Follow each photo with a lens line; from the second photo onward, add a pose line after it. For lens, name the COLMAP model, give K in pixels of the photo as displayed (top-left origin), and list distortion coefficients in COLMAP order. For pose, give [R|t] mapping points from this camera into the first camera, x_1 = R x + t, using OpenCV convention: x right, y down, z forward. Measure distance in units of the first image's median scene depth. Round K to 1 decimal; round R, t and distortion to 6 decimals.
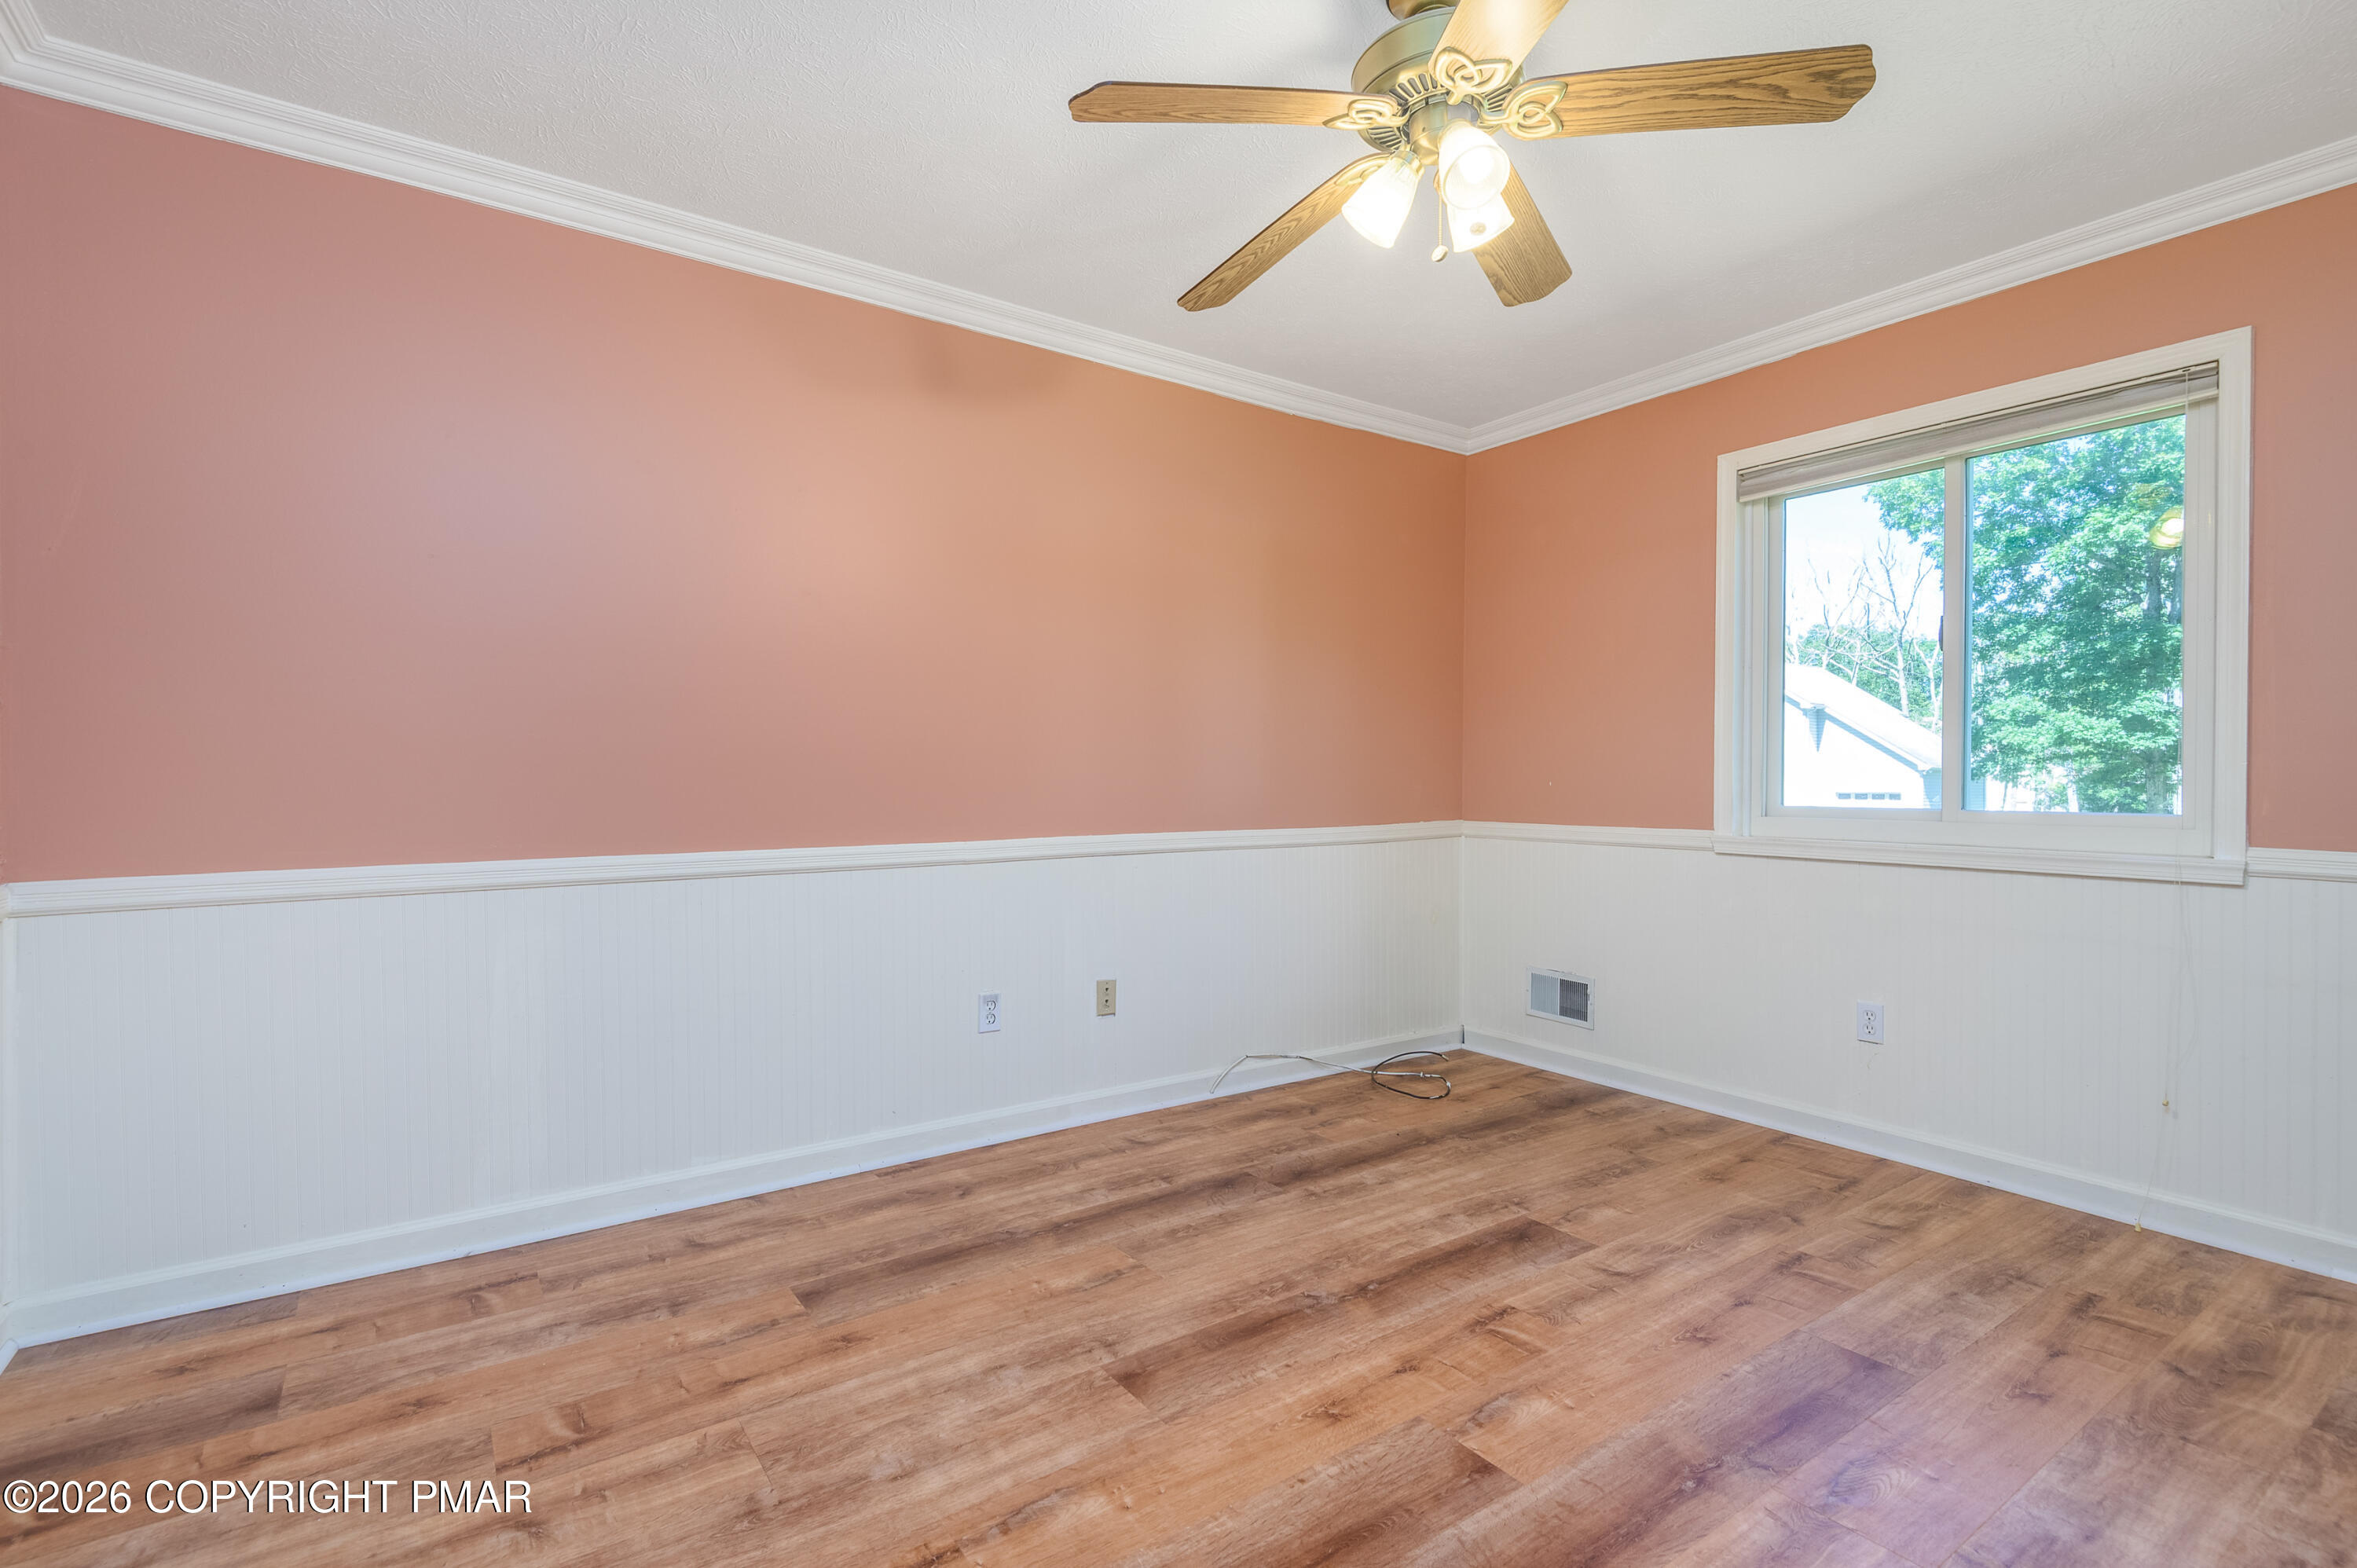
lens RADIAL K [[1083.1, 0, 1178.5], [0, 1083.1, 784.0], [0, 0, 1]] dist [0.023225, -0.000220]
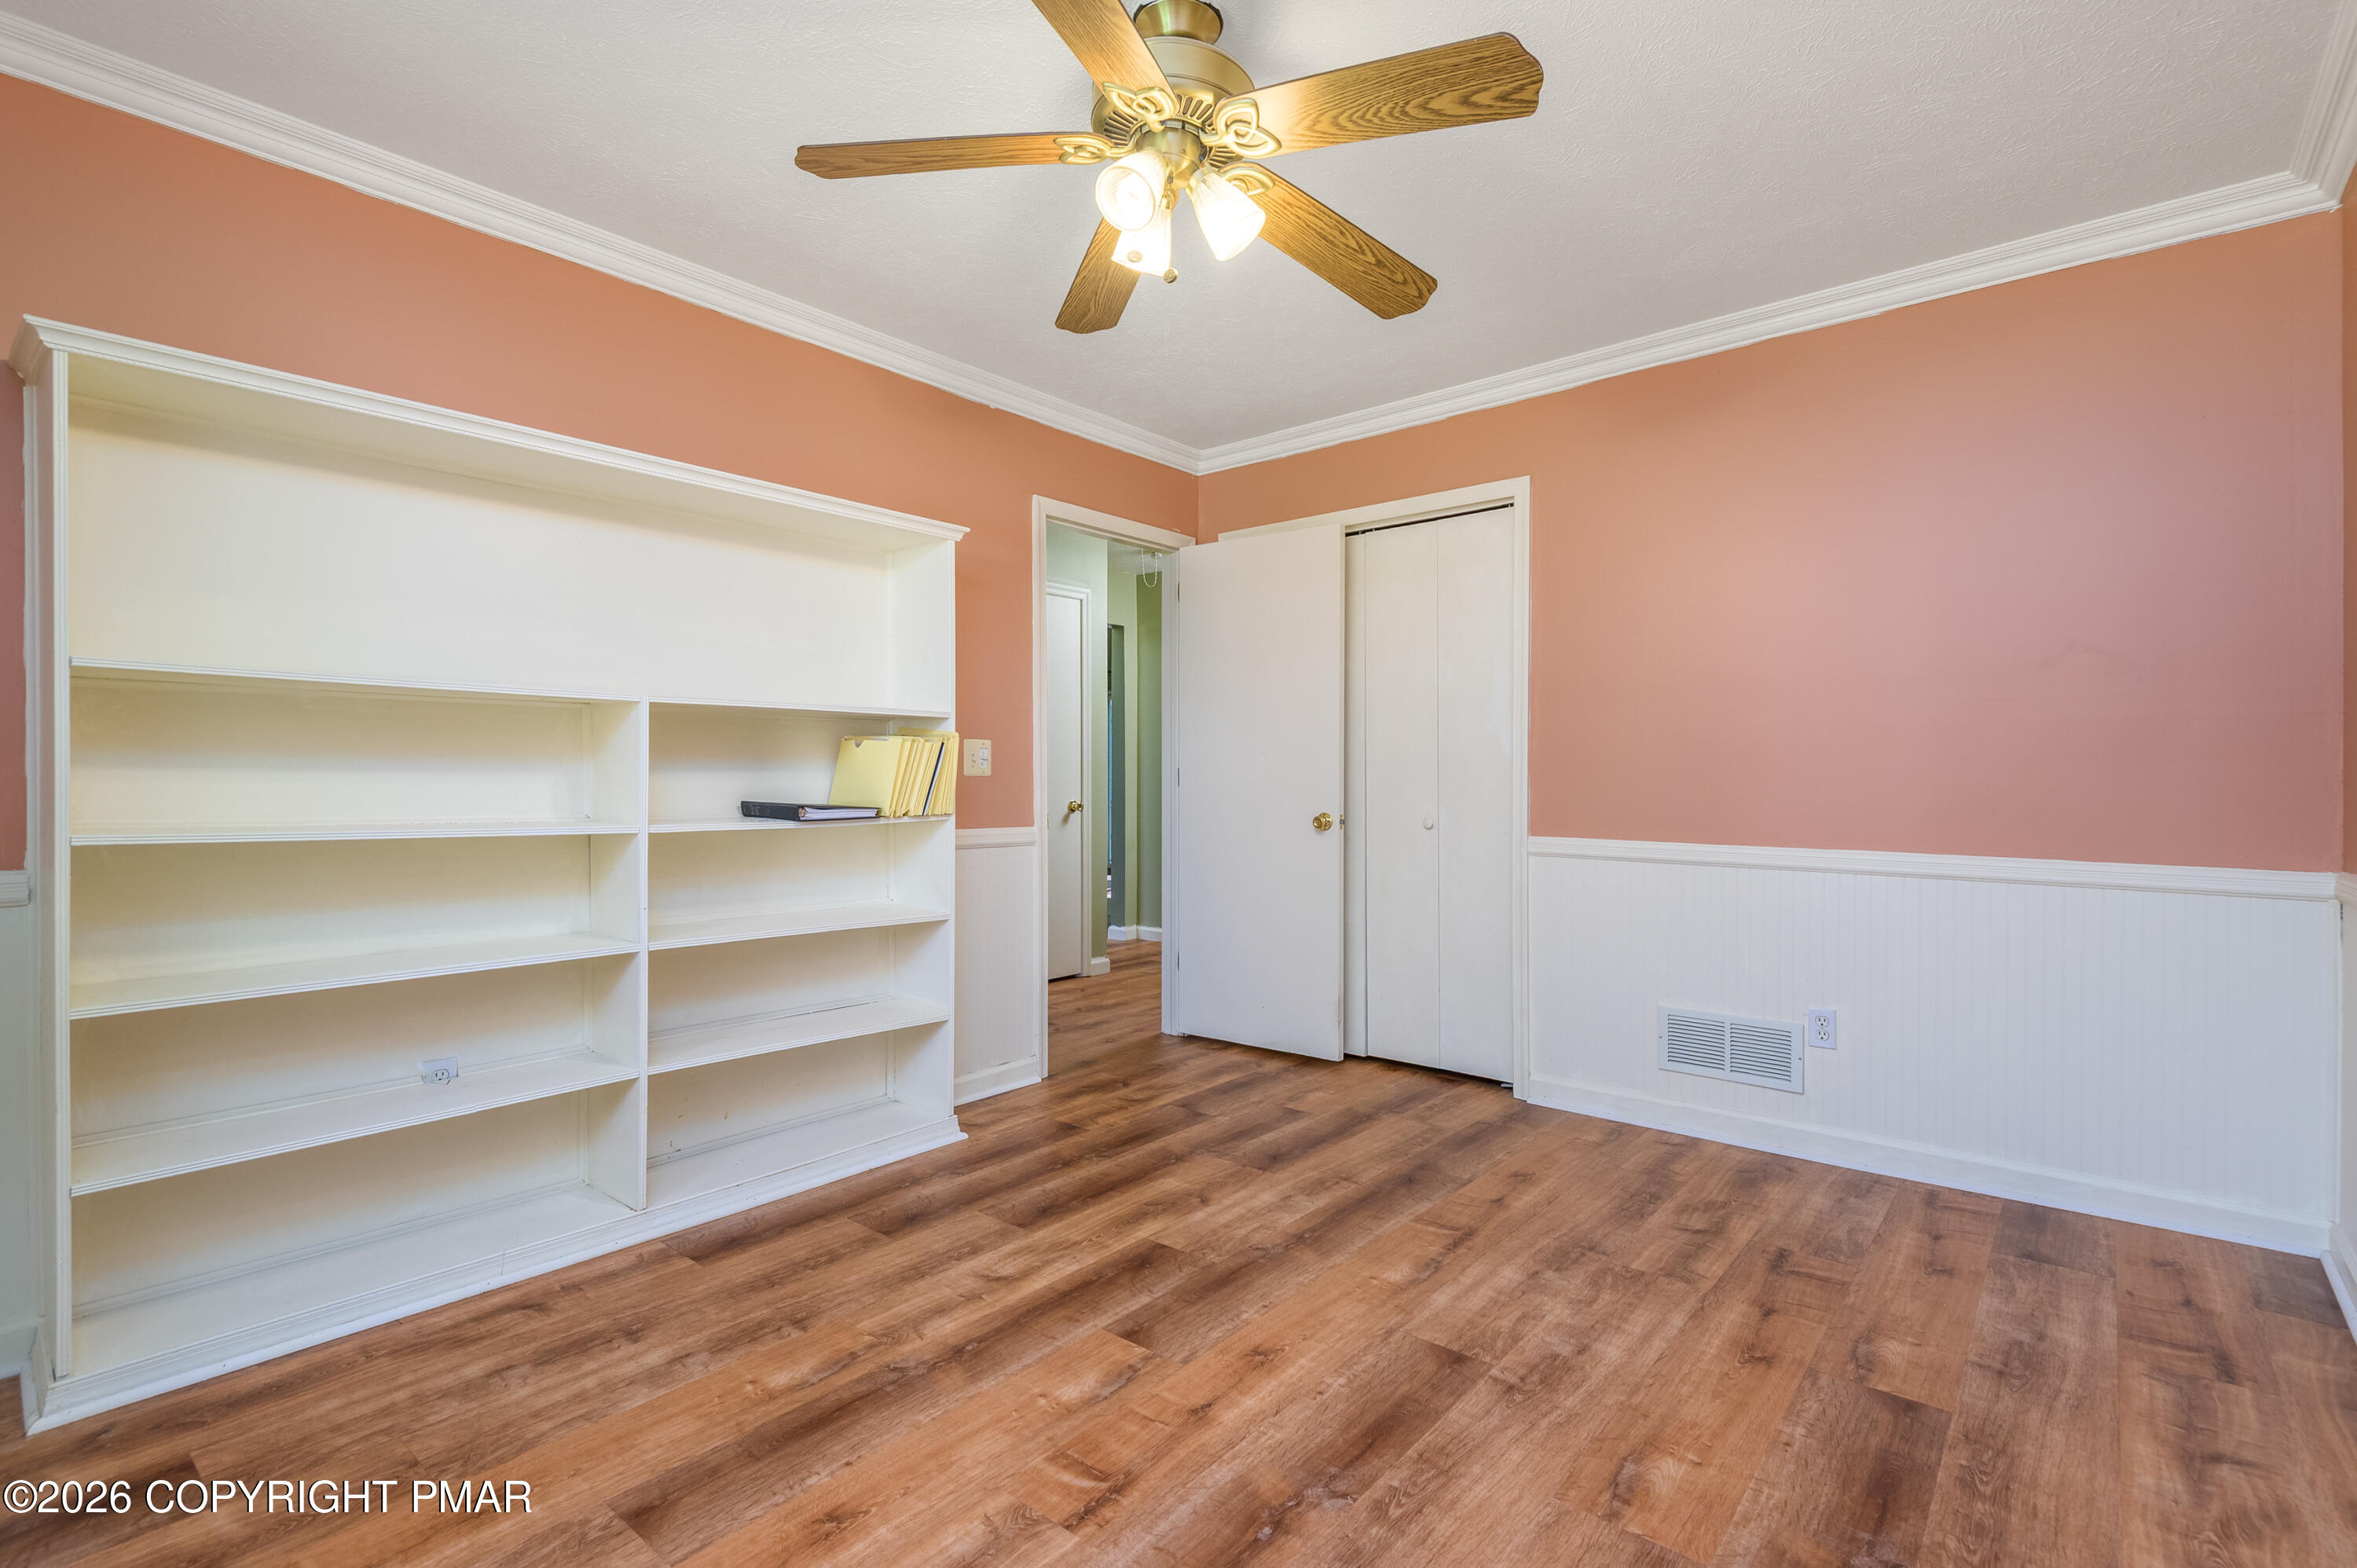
lens RADIAL K [[1083.1, 0, 1178.5], [0, 1083.1, 784.0], [0, 0, 1]] dist [0.023225, -0.000220]
pose [[-0.966085, -0.002359, -0.258213, 0.460535], [-0.005288, 0.999929, 0.010649, -0.009583], [0.258169, 0.011653, -0.966029, 1.852773]]
